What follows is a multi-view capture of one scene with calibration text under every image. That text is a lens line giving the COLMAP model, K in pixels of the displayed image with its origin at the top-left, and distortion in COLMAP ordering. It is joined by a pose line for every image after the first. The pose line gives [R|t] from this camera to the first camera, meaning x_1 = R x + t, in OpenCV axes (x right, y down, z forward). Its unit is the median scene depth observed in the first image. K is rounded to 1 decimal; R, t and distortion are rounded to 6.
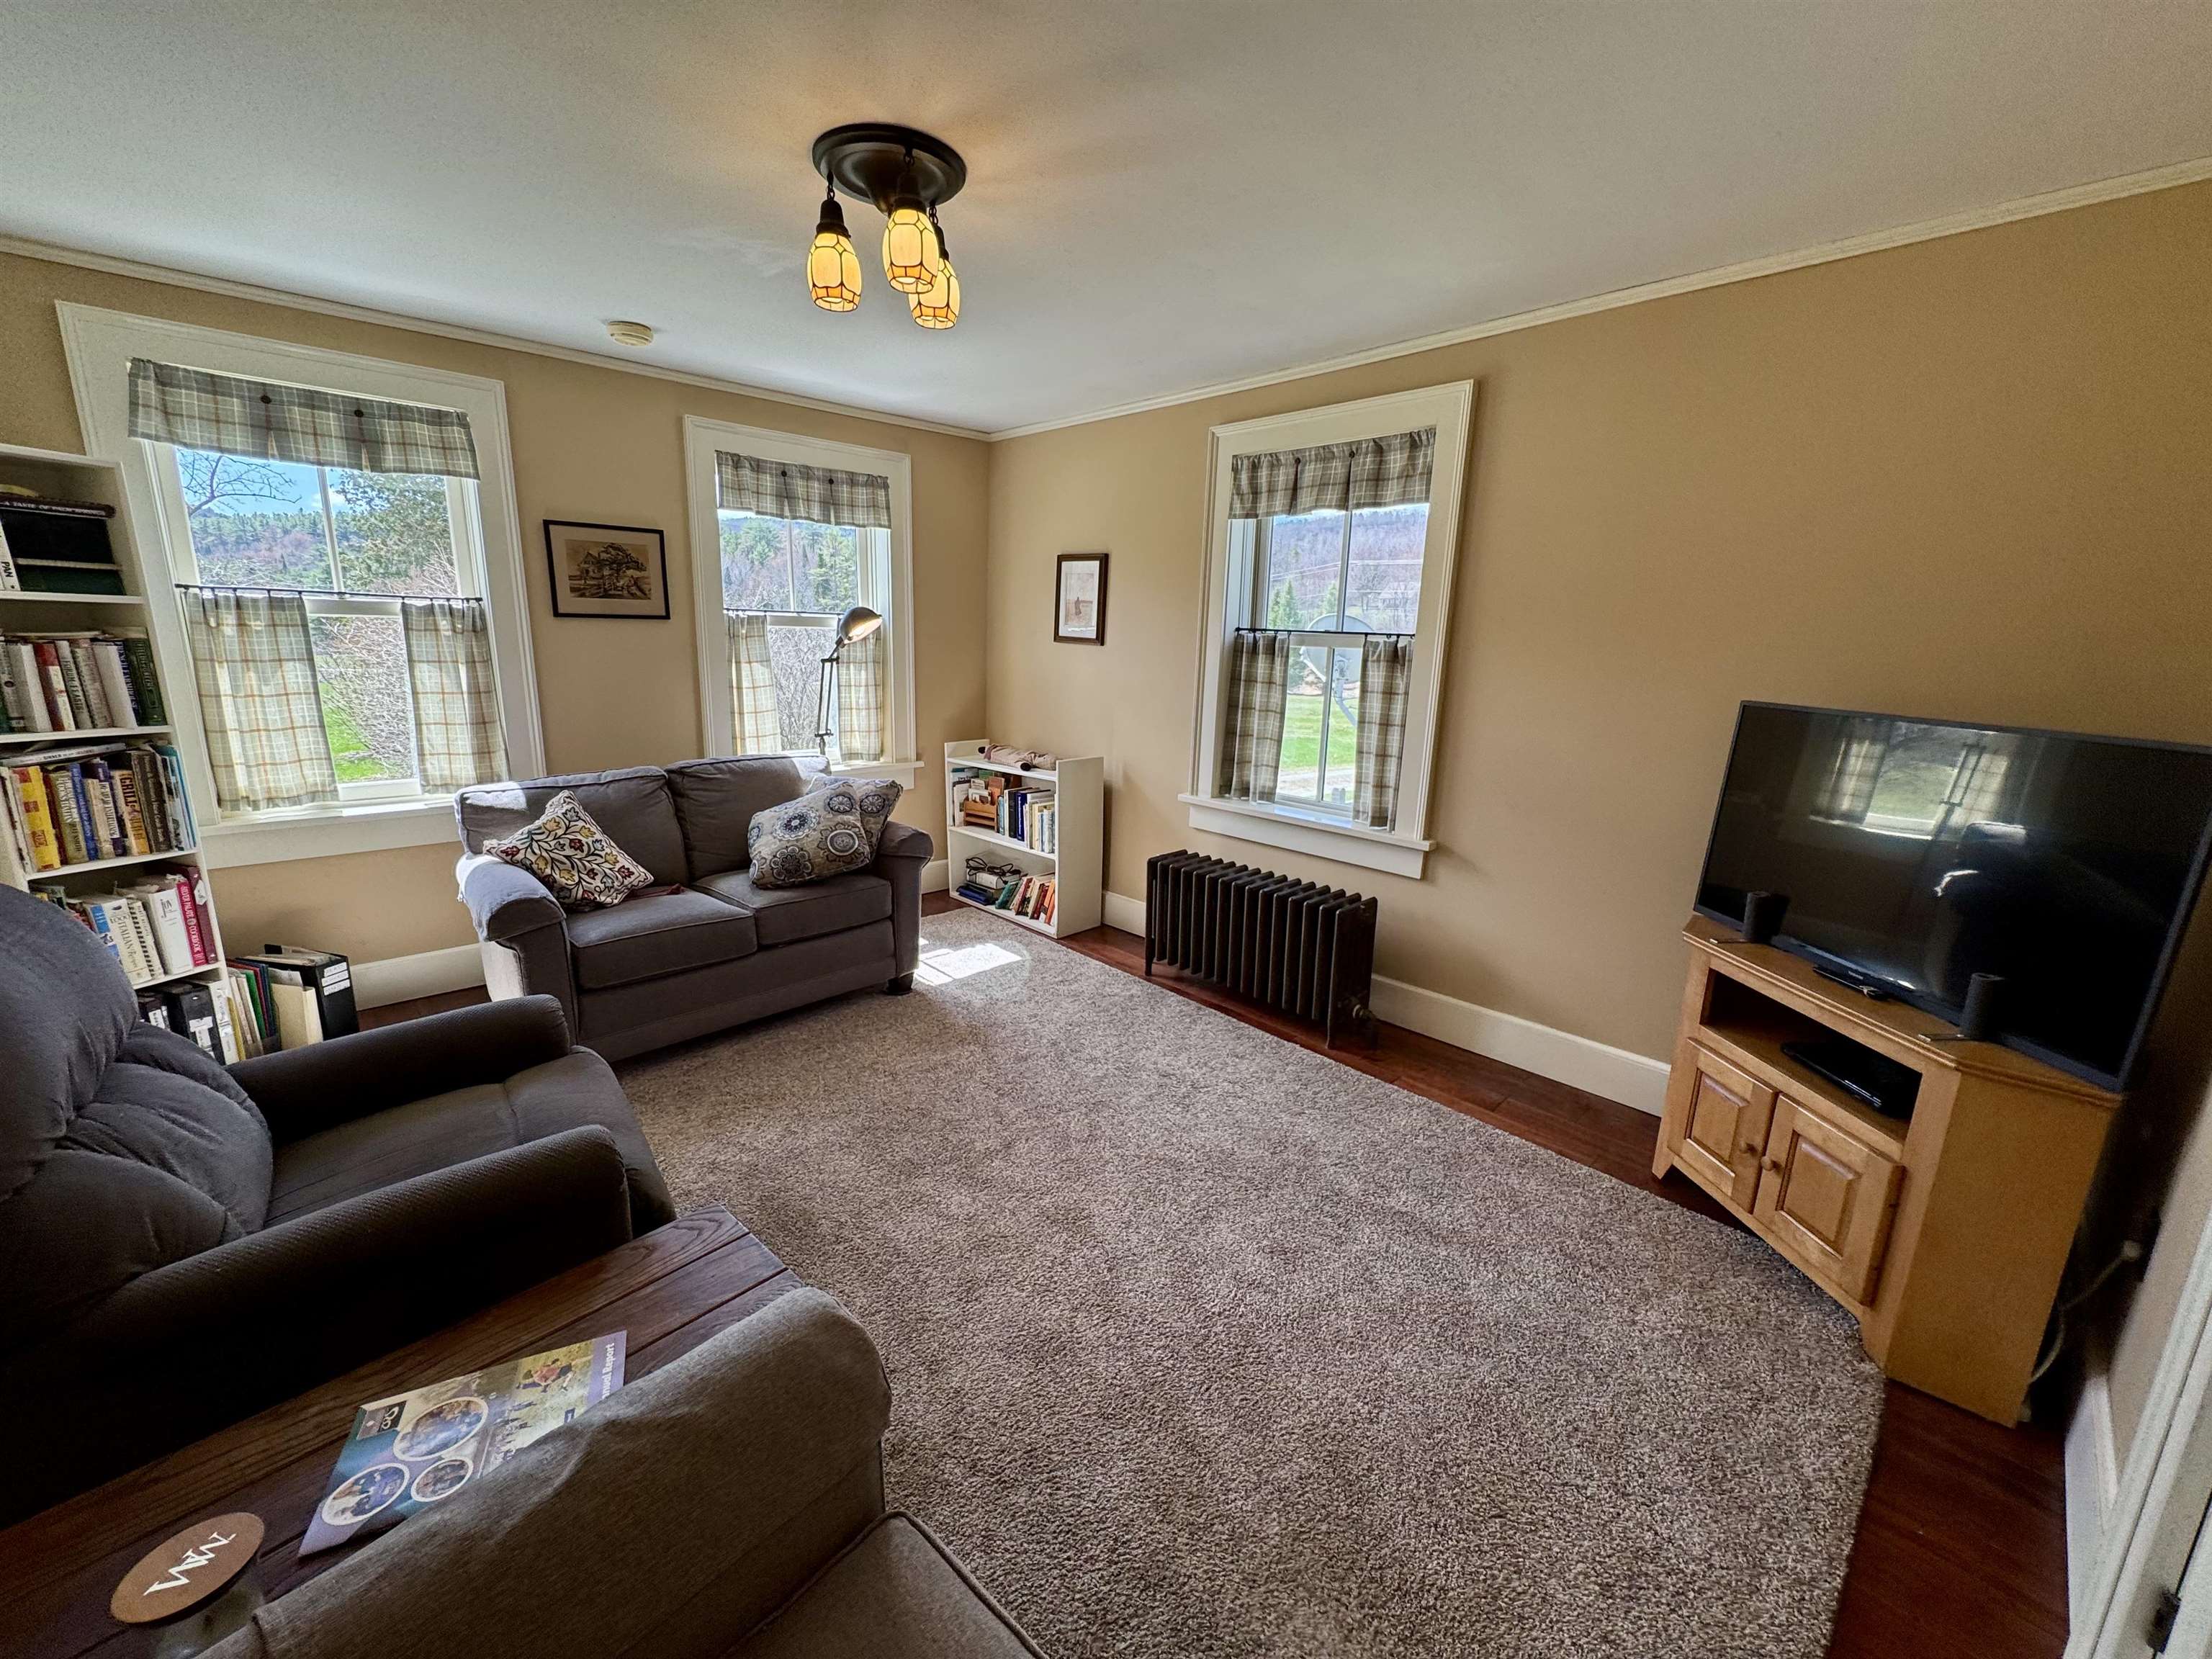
lens RADIAL K [[881.9, 0, 1106.3], [0, 881.9, 831.4], [0, 0, 1]] dist [0.000342, -0.001324]
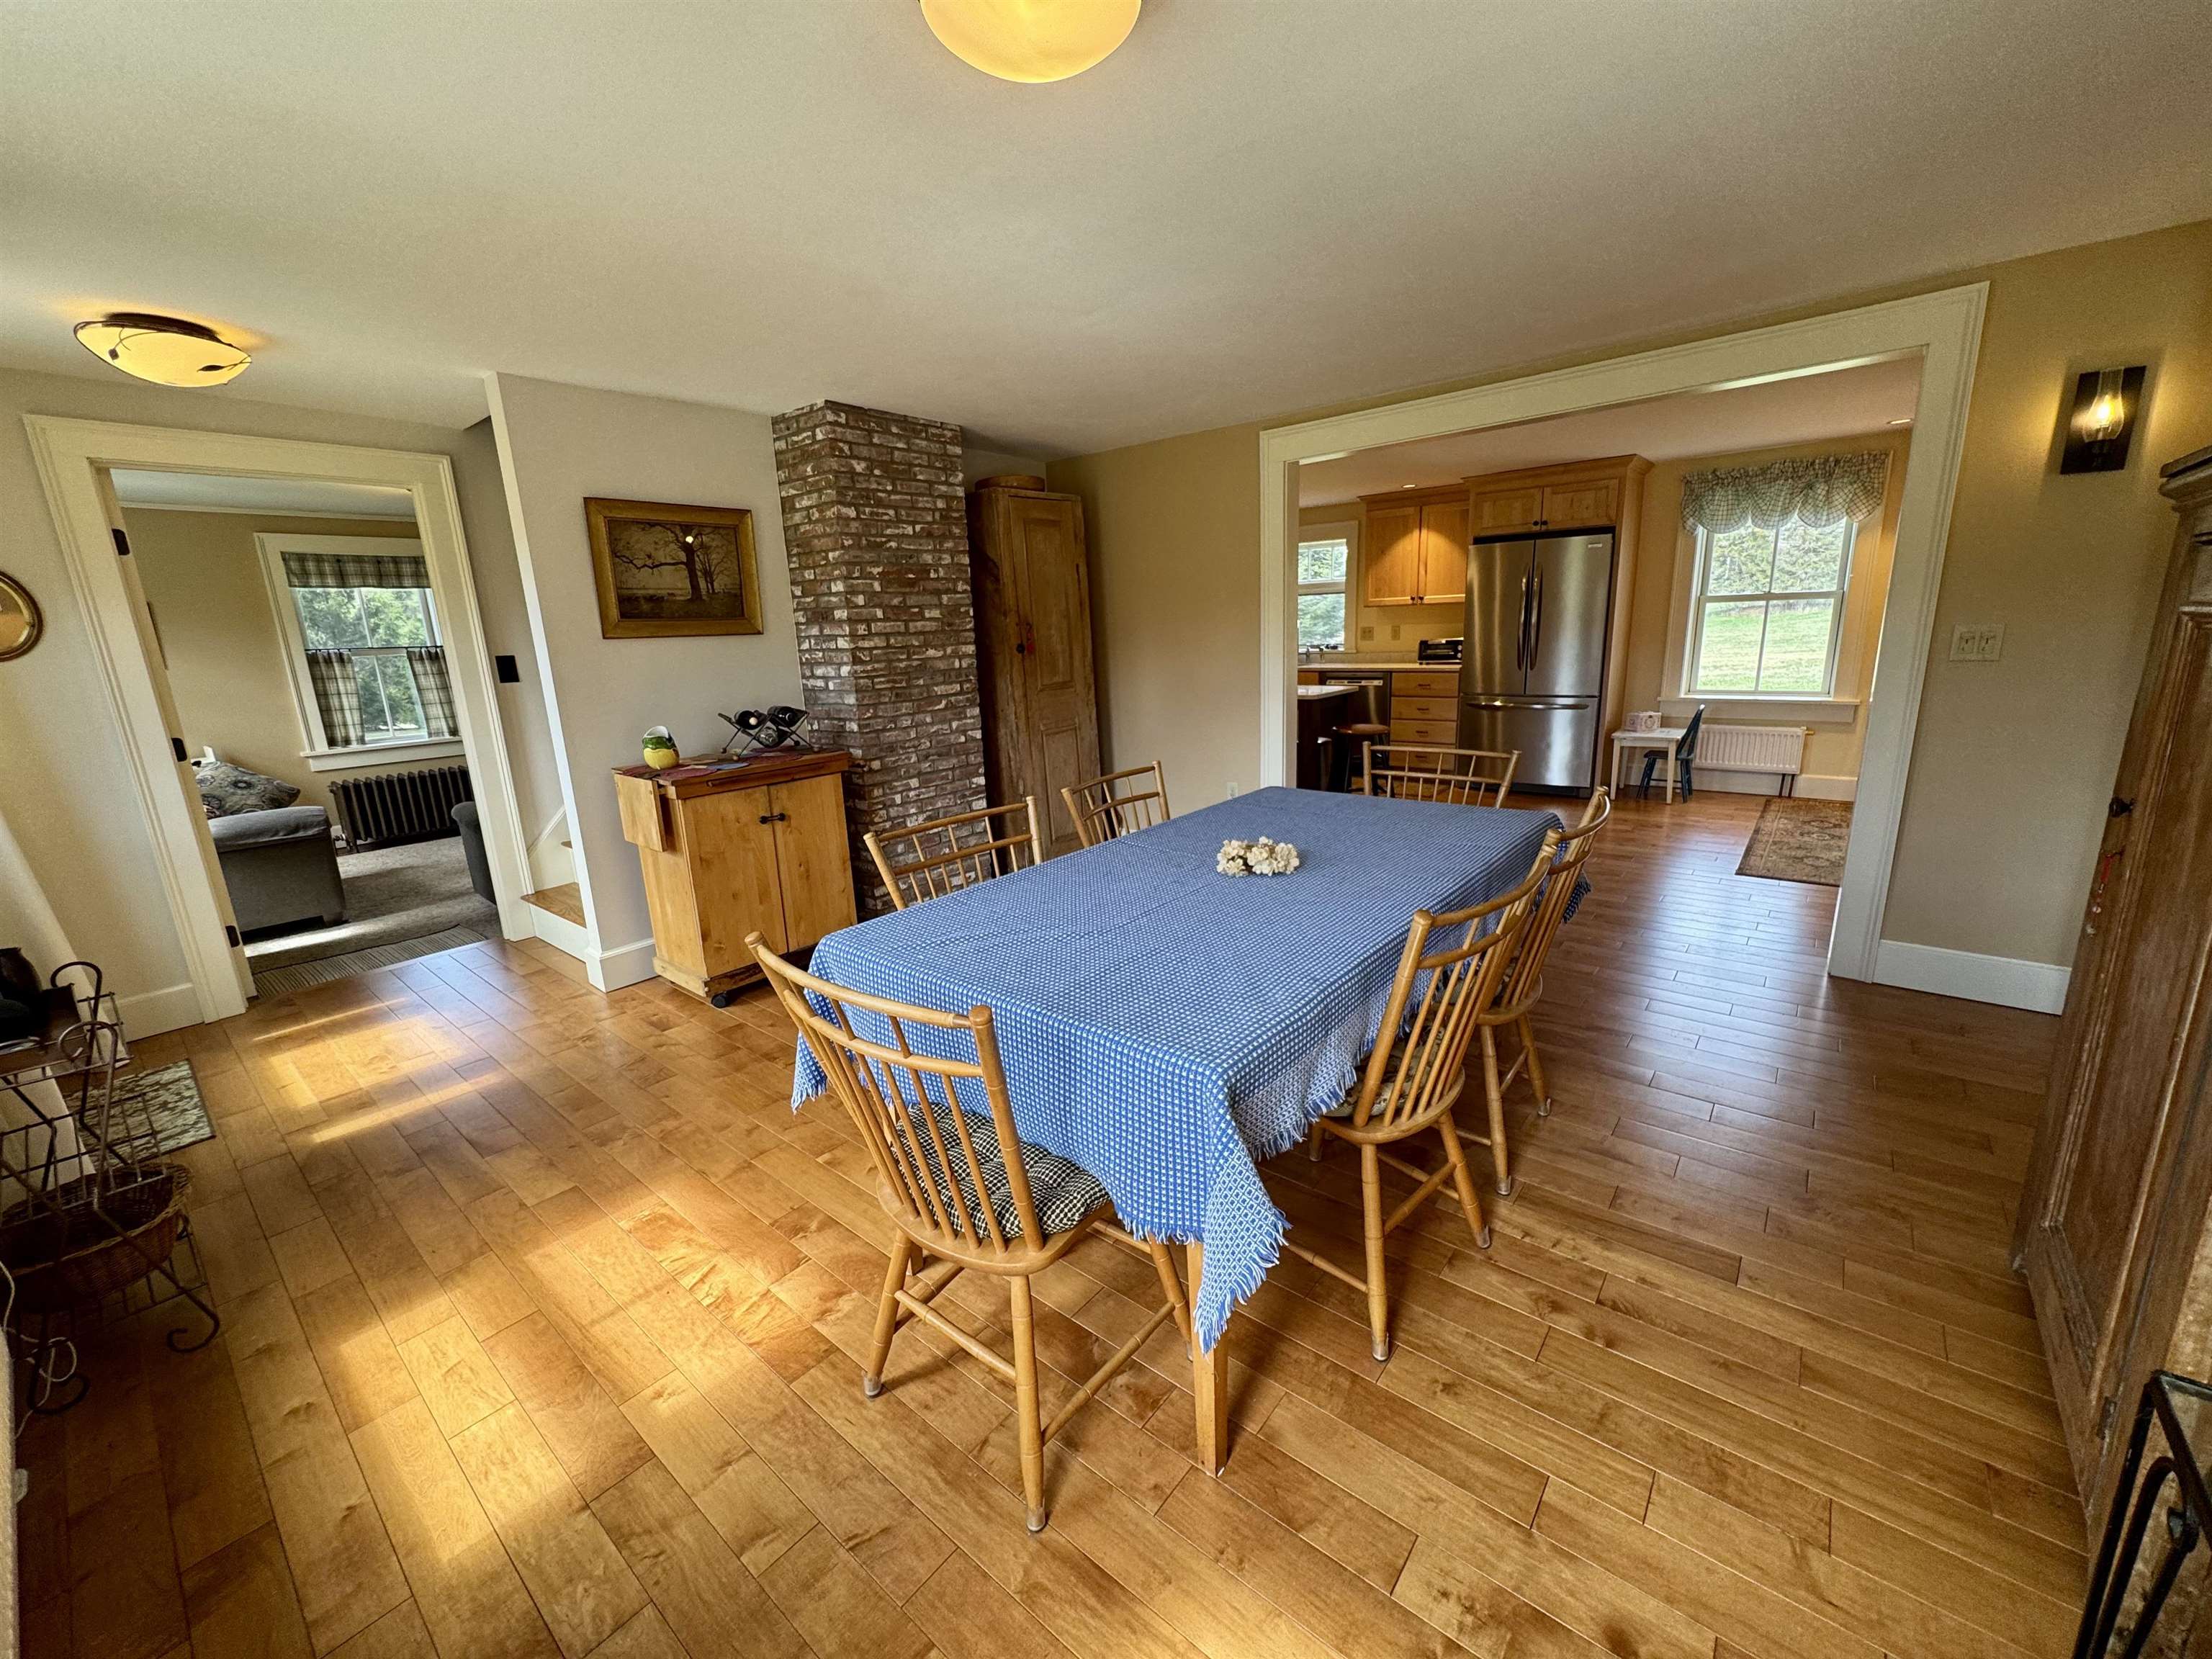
lens RADIAL K [[881.9, 0, 1102.7], [0, 881.9, 827.3], [0, 0, 1]] dist [0.000342, -0.001324]
pose [[-0.093094, -0.246559, 0.964646, -2.127007], [0.252339, 0.931379, 0.262409, 0.040850], [-0.963150, 0.267847, -0.024489, -0.441539]]
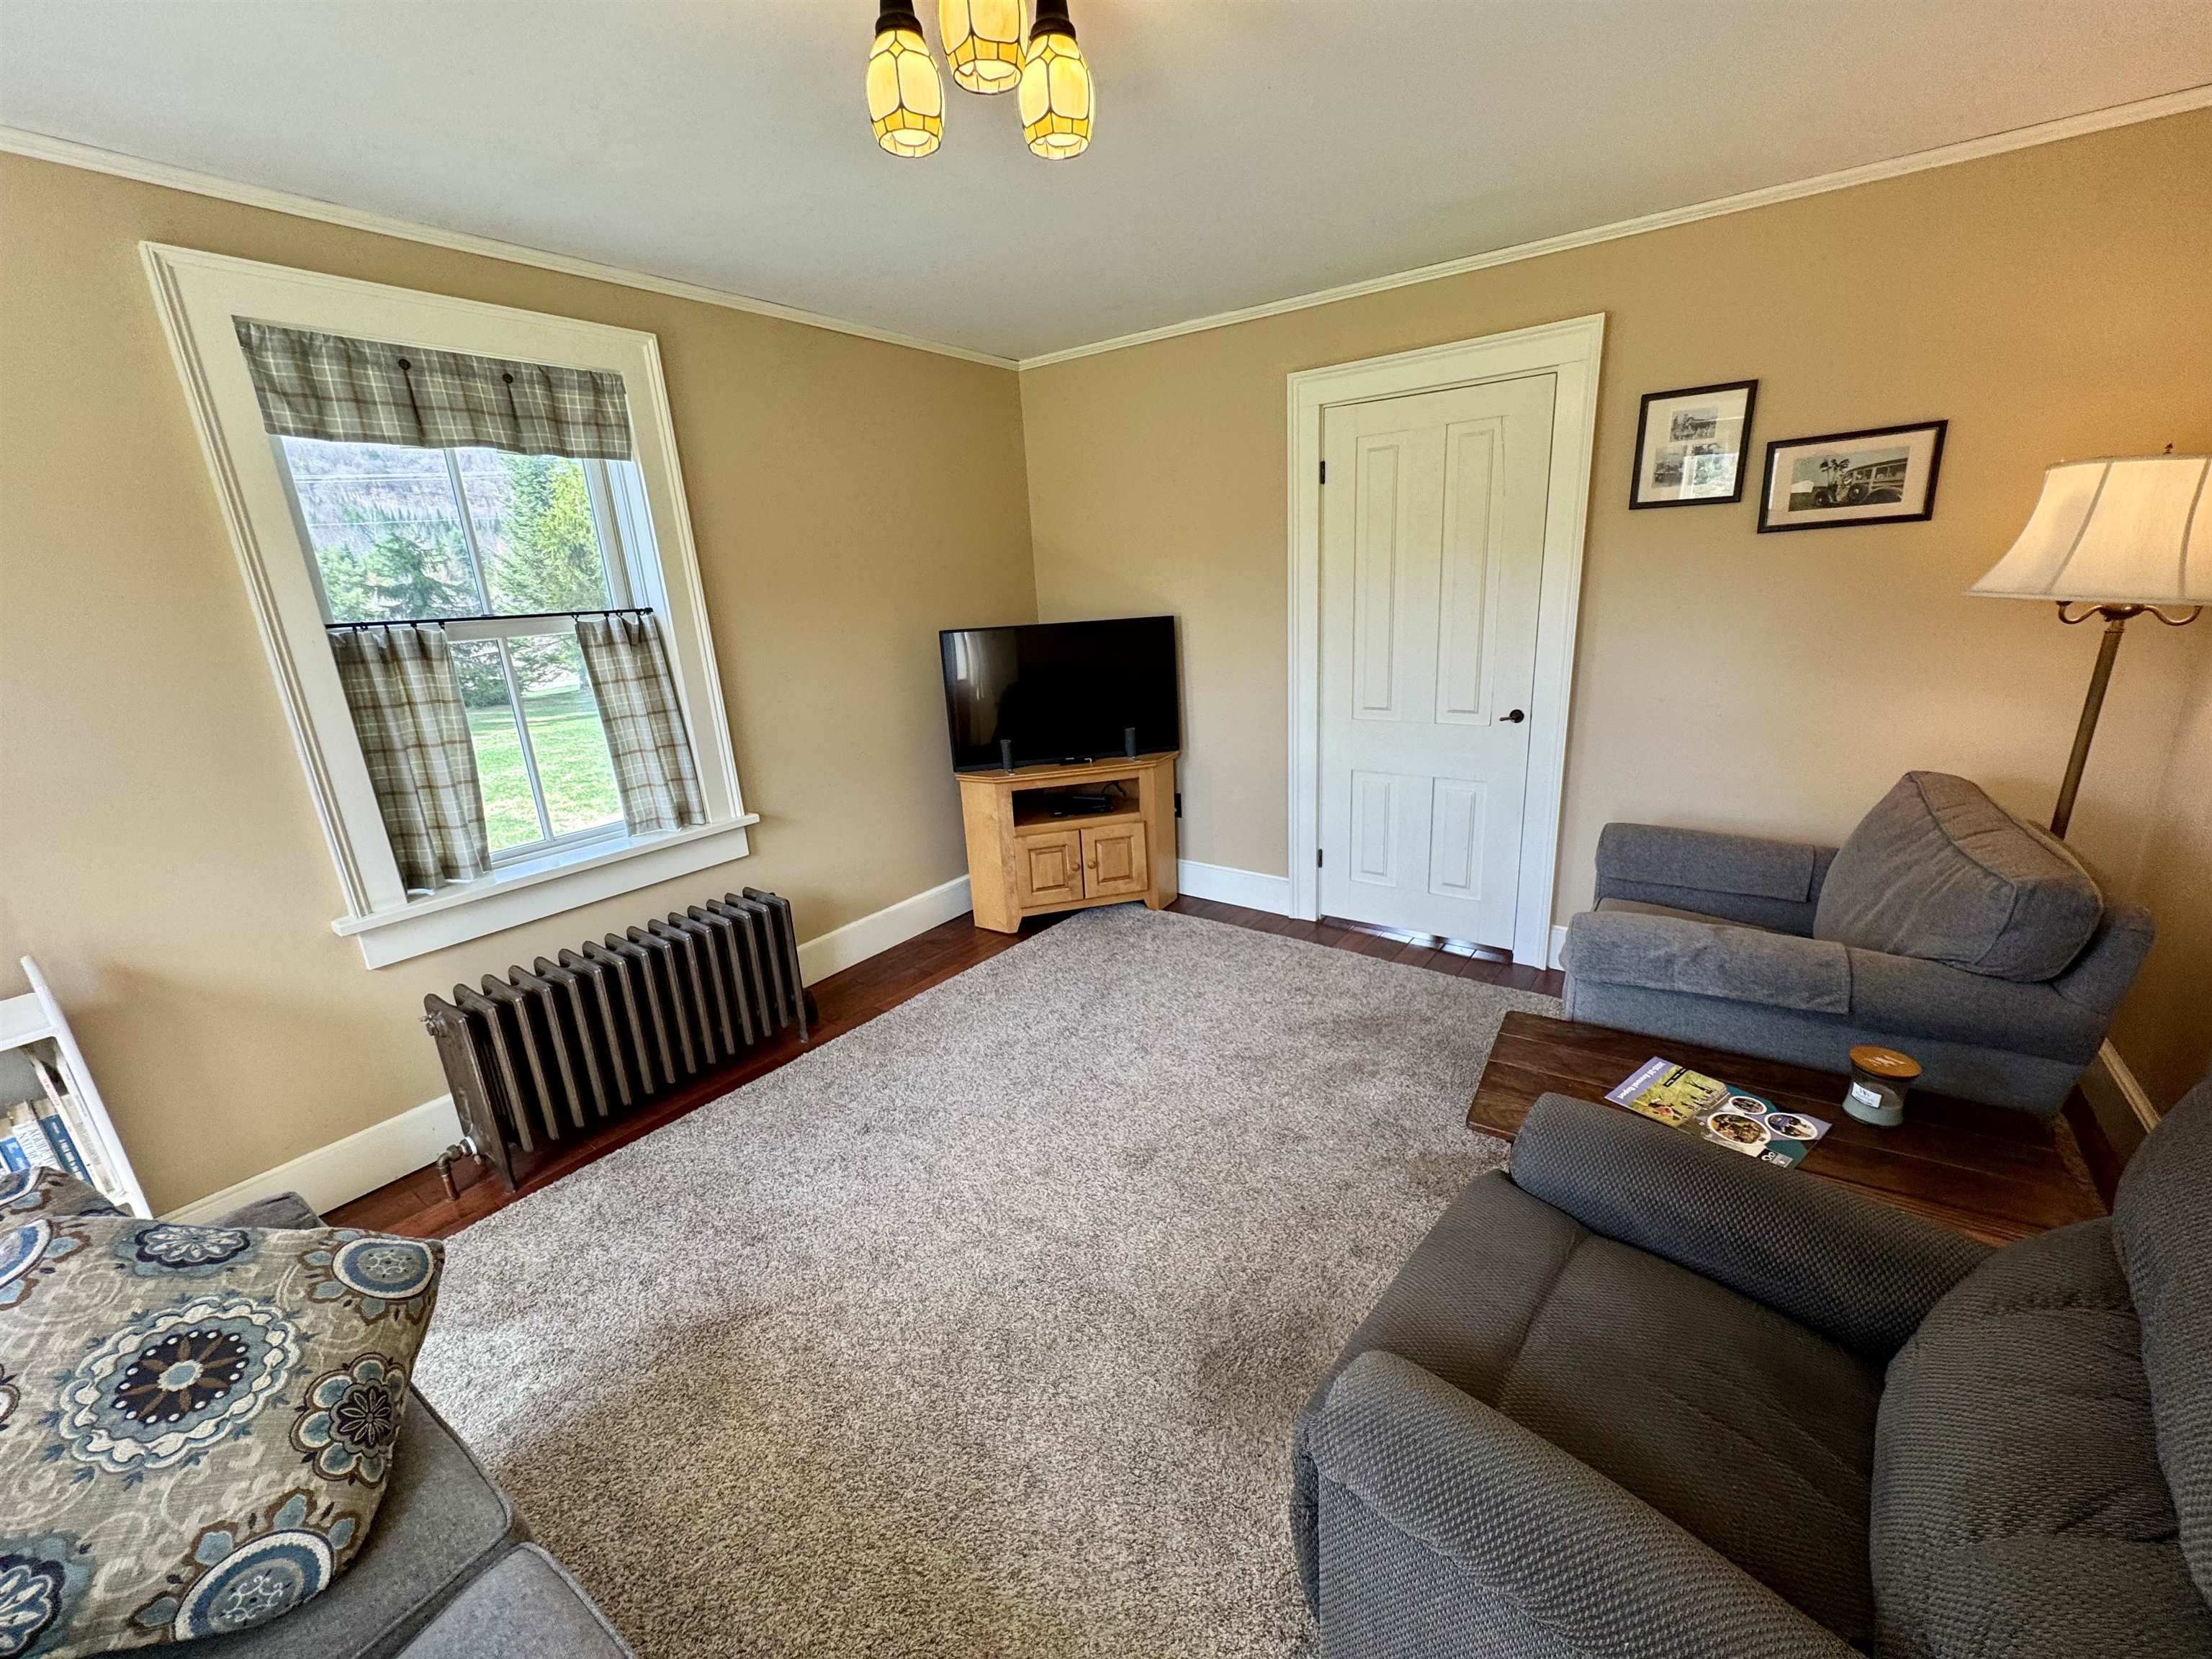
lens RADIAL K [[881.9, 0, 1119.5], [0, 881.9, 822.5], [0, 0, 1]] dist [0.000342, -0.001324]
pose [[-0.180803, -0.281318, 0.942428, -0.666027], [0.262079, 0.909793, 0.321856, -0.195900], [-0.947958, 0.305183, -0.090766, 0.719828]]
